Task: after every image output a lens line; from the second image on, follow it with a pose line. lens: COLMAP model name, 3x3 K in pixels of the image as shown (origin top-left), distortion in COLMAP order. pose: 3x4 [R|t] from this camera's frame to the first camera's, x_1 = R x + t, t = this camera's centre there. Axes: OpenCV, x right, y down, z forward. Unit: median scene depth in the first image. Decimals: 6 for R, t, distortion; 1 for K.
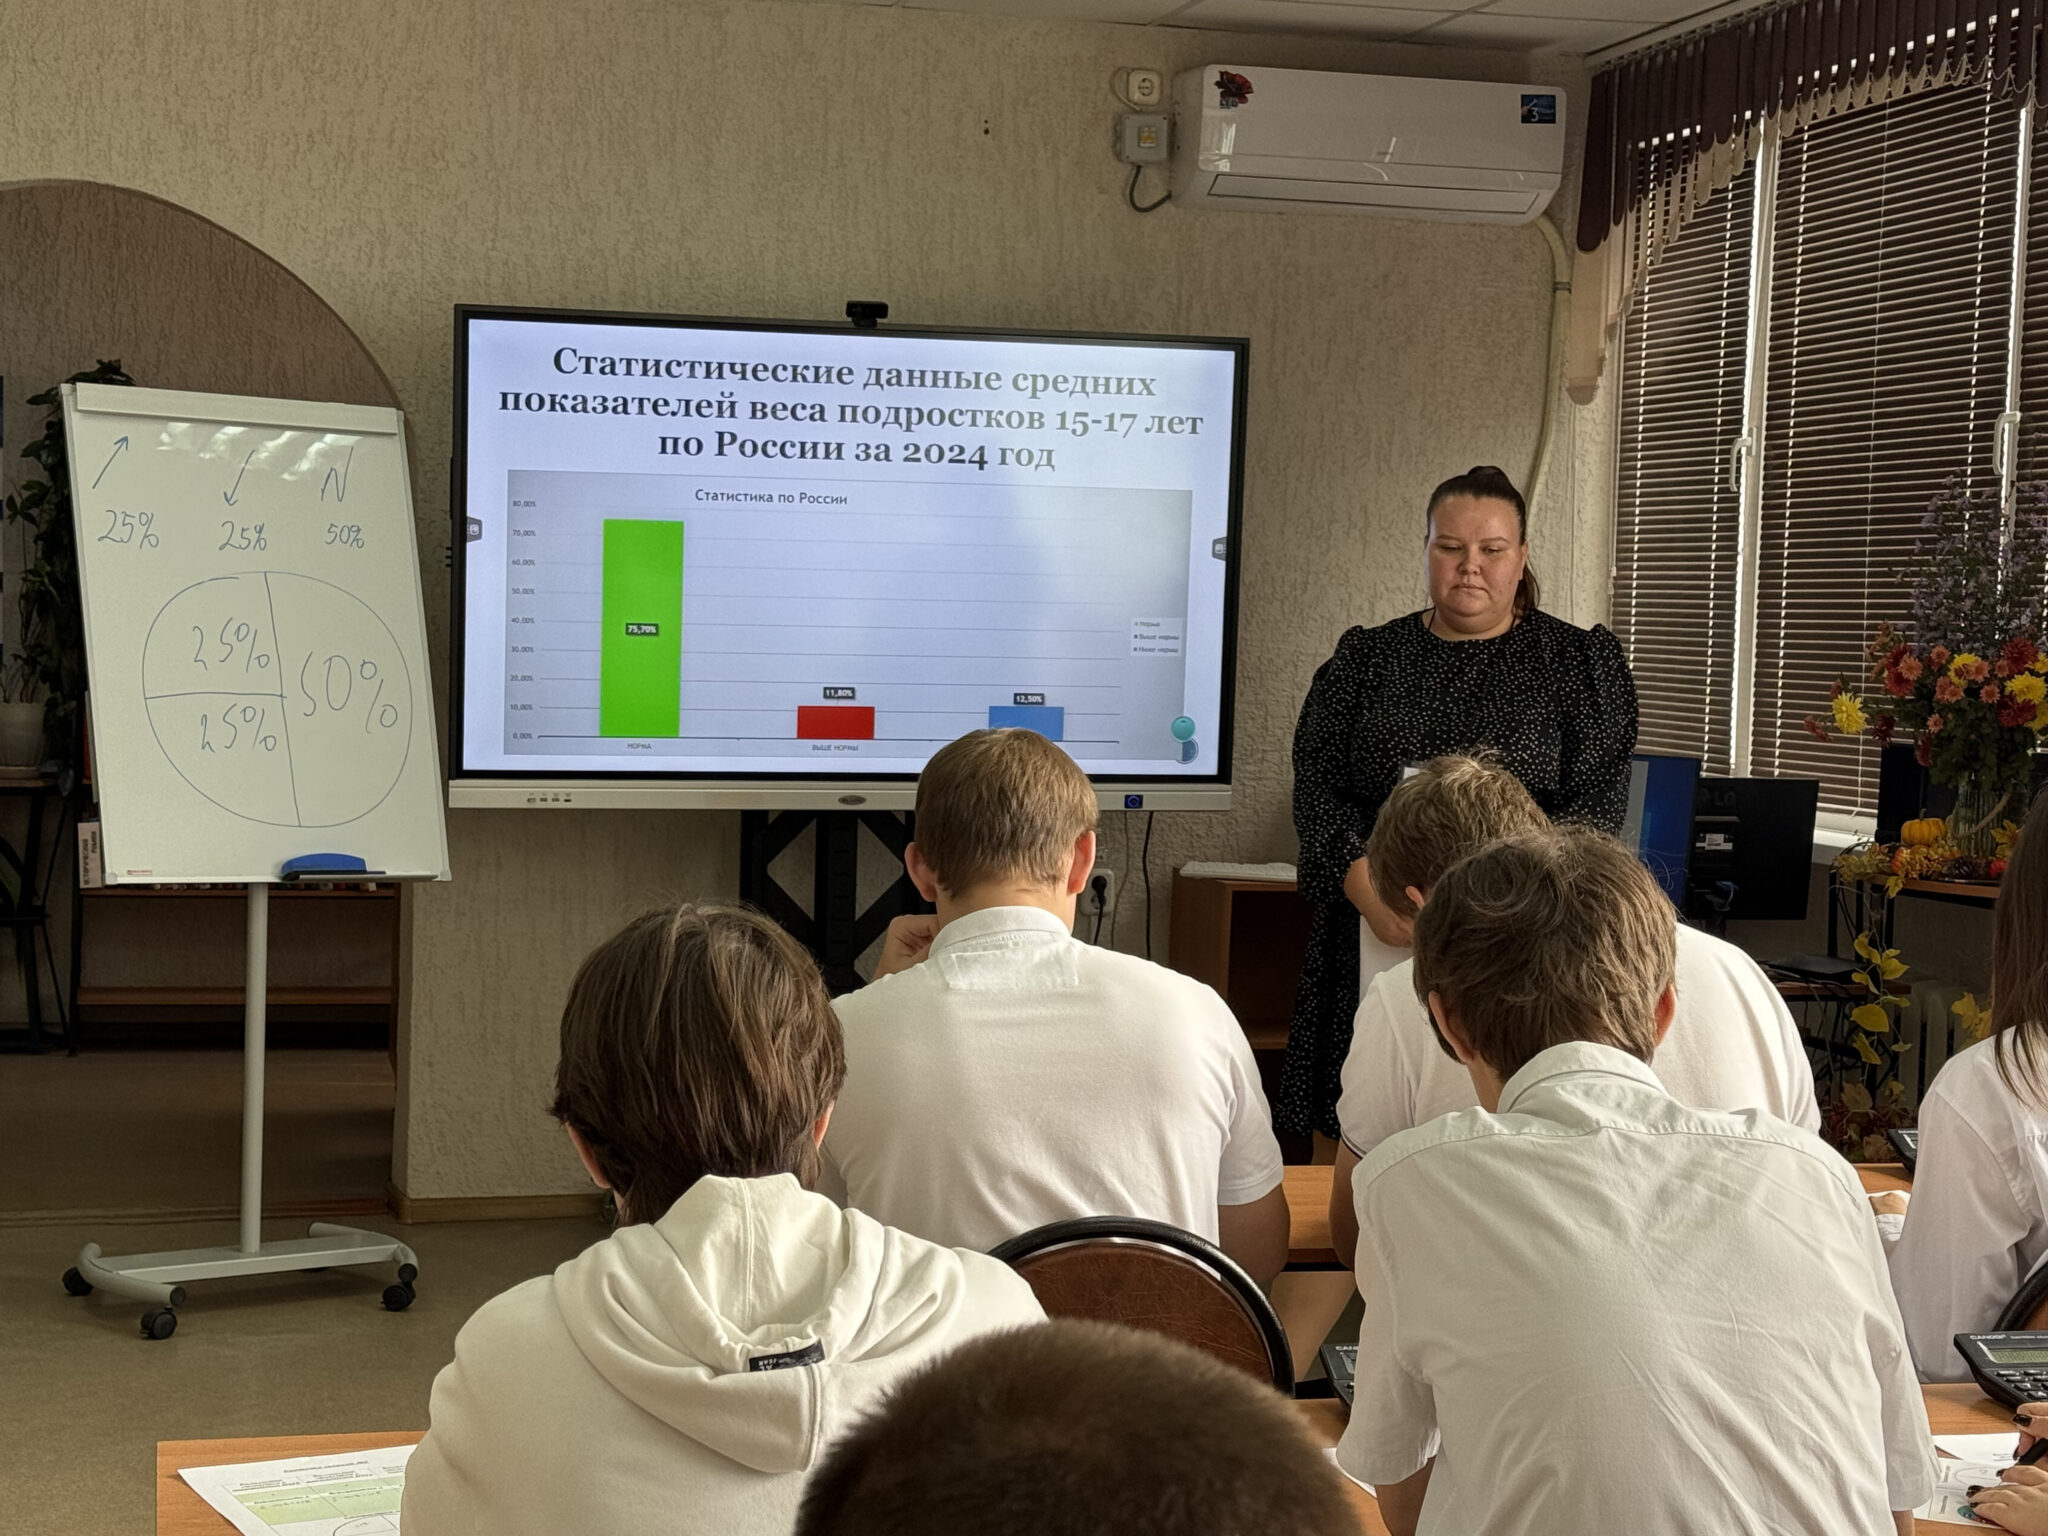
lens RADIAL K [[3363.8, 0, 1024.0], [0, 3363.8, 768.0], [0, 0, 1]] dist [0.182459, -0.047688]
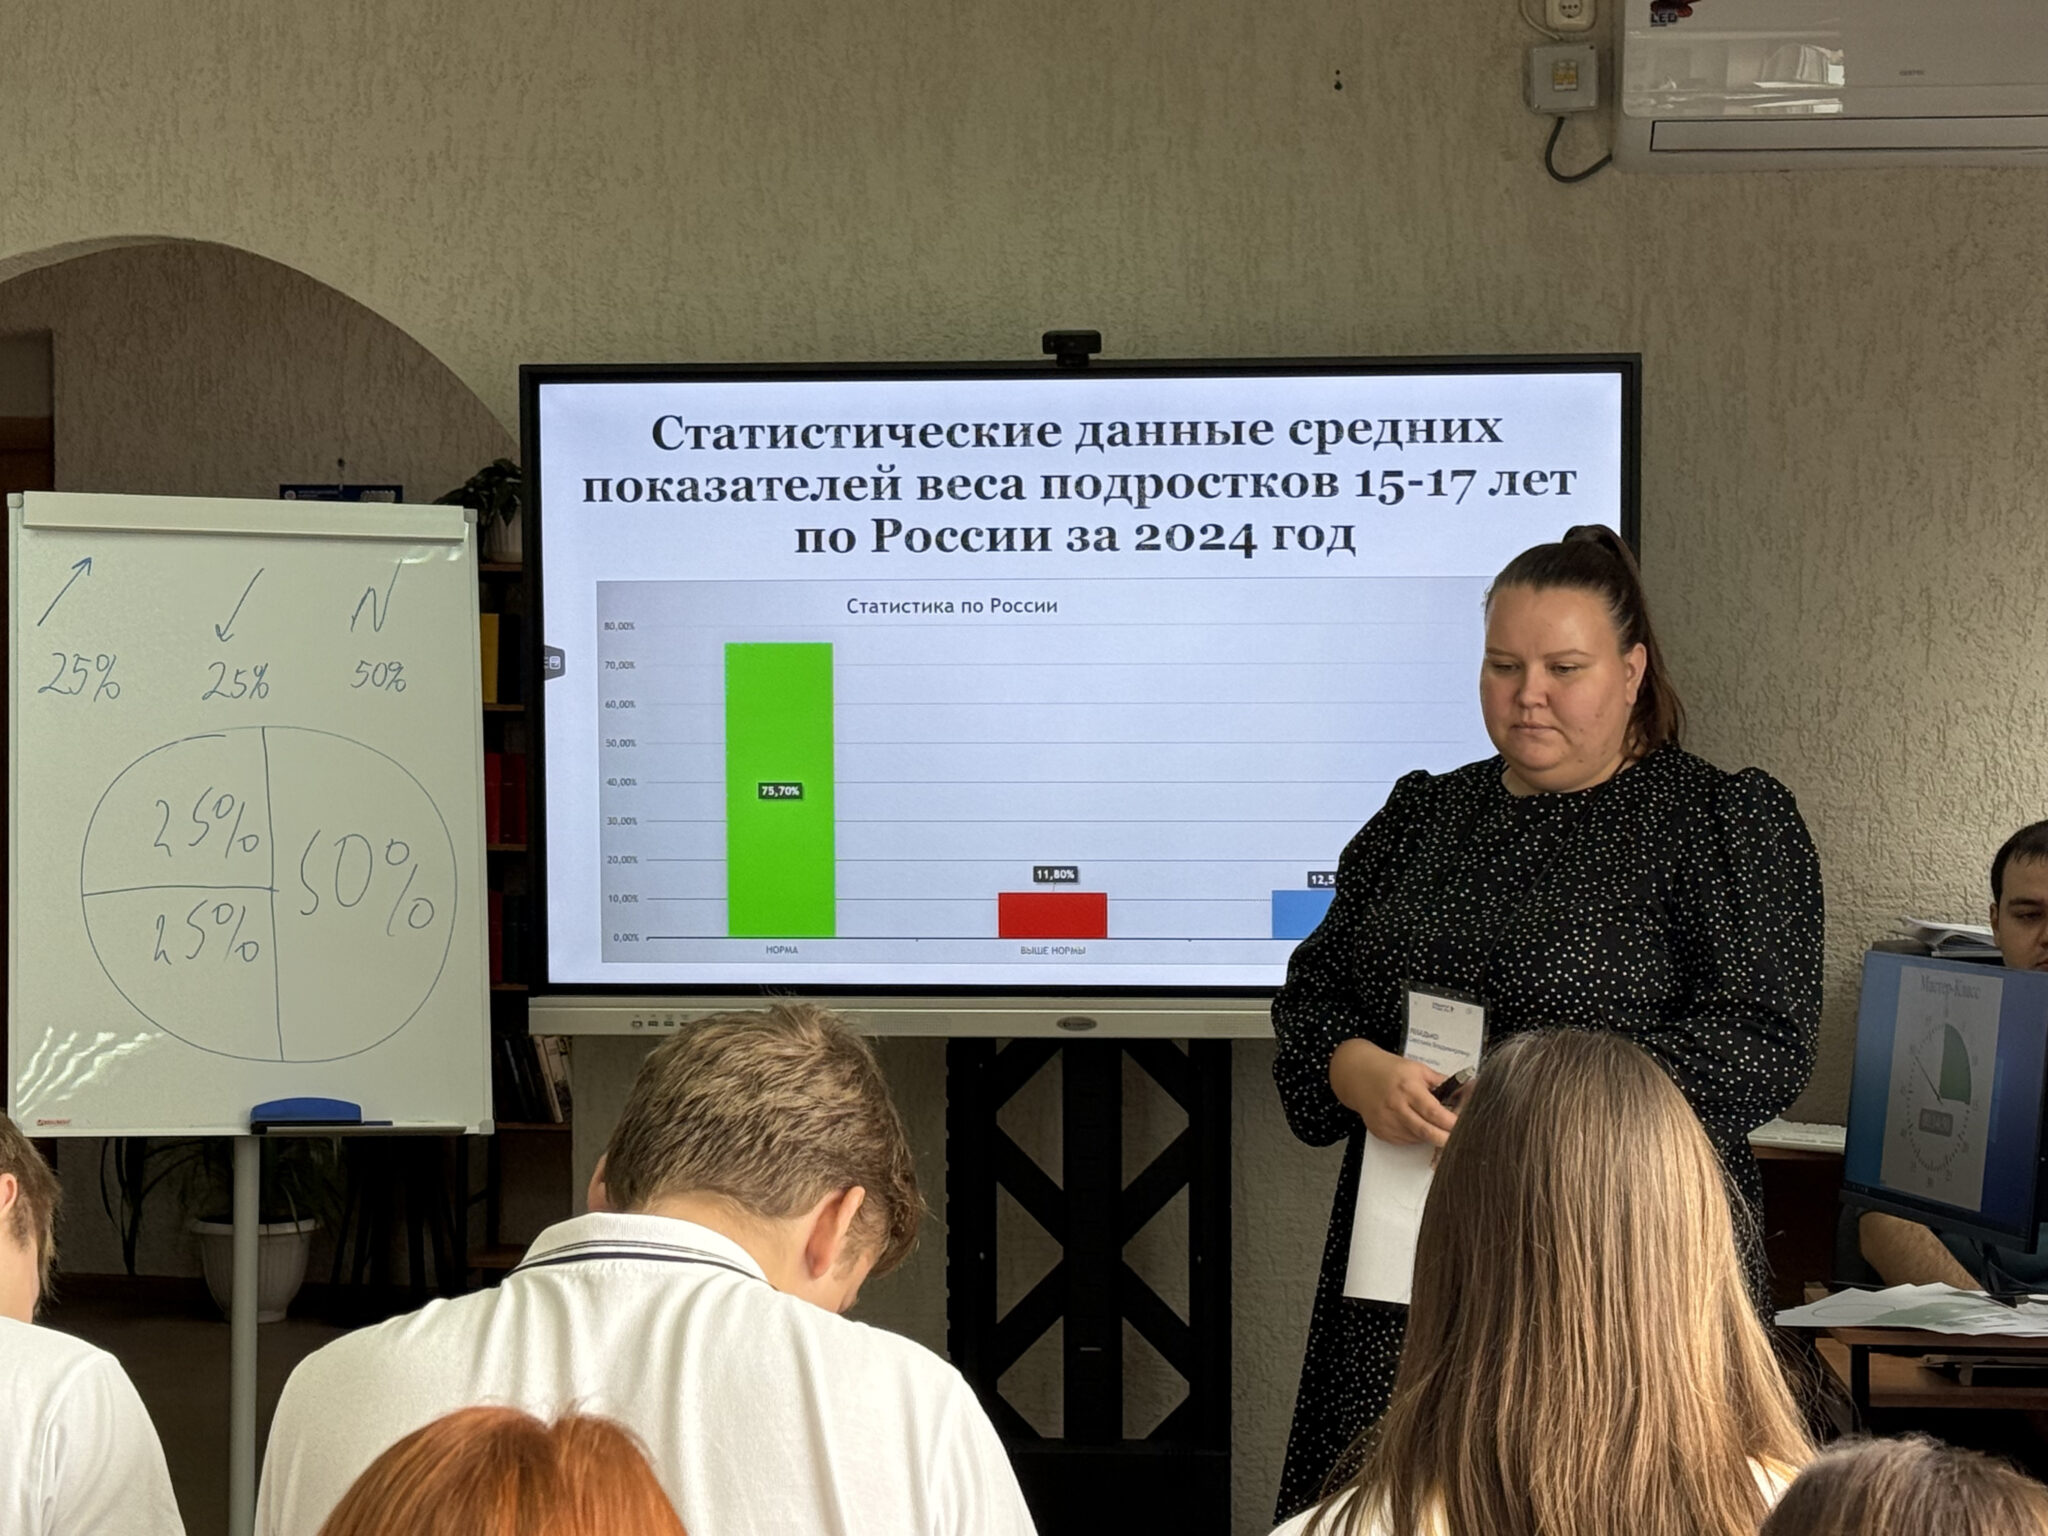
lens RADIAL K [[4204.9, 0, 1024.0], [0, 4204.9, 768.0], [0, 0, 1]] dist [0.160043, 0.243540]
pose [[0.941739, -0.017970, -0.335864, 0.233817], [0.004411, 0.999146, -0.041090, -0.007835], [0.336315, 0.037214, 0.941014, 0.148139]]
